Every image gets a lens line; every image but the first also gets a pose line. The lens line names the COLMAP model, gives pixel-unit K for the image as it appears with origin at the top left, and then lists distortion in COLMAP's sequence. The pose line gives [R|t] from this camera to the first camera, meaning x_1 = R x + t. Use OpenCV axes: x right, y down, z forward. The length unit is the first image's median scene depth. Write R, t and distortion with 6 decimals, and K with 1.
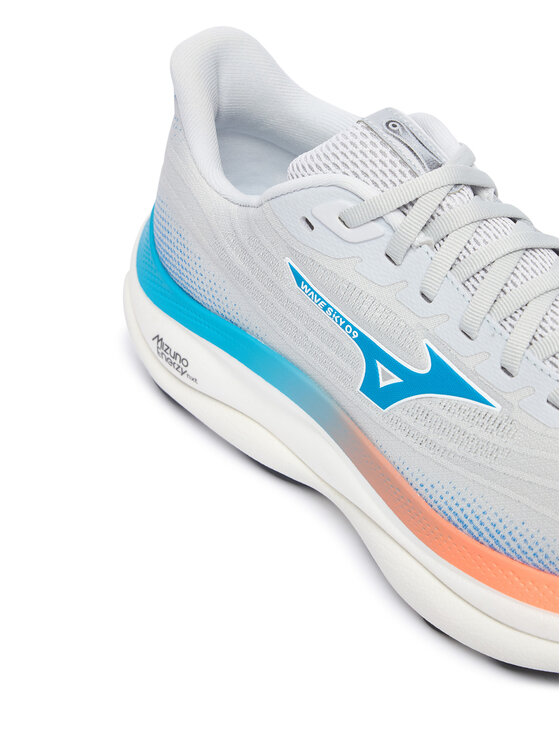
lens RADIAL K [[1951.6, 0, 281.3], [0, 1951.6, 371.5], [0, 0, 1]] dist [-0.101959, 0.000000]
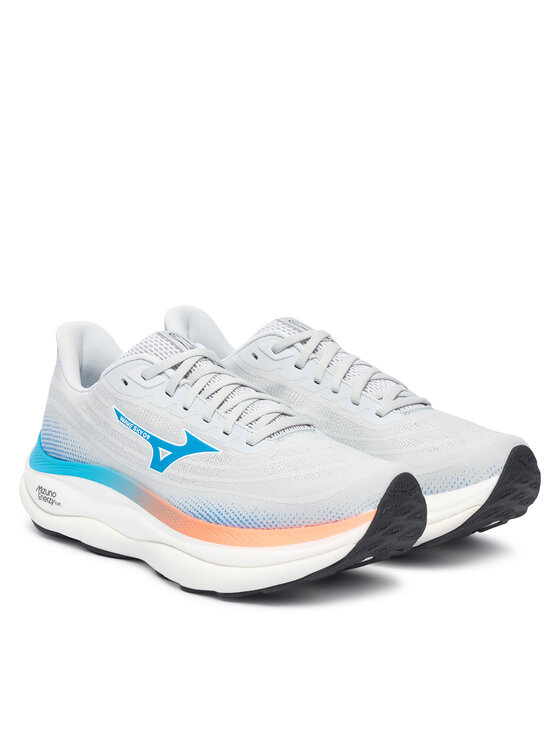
lens RADIAL K [[1850.8, 0, 279.2], [0, 1850.8, 372.7], [0, 0, 1]] dist [0.361624, 0.000000]
pose [[0.999050, 0.020800, 0.038287, 0.093713], [-0.001363, 0.893200, -0.449657, 0.715935], [-0.043551, 0.449178, 0.892380, -0.589483]]
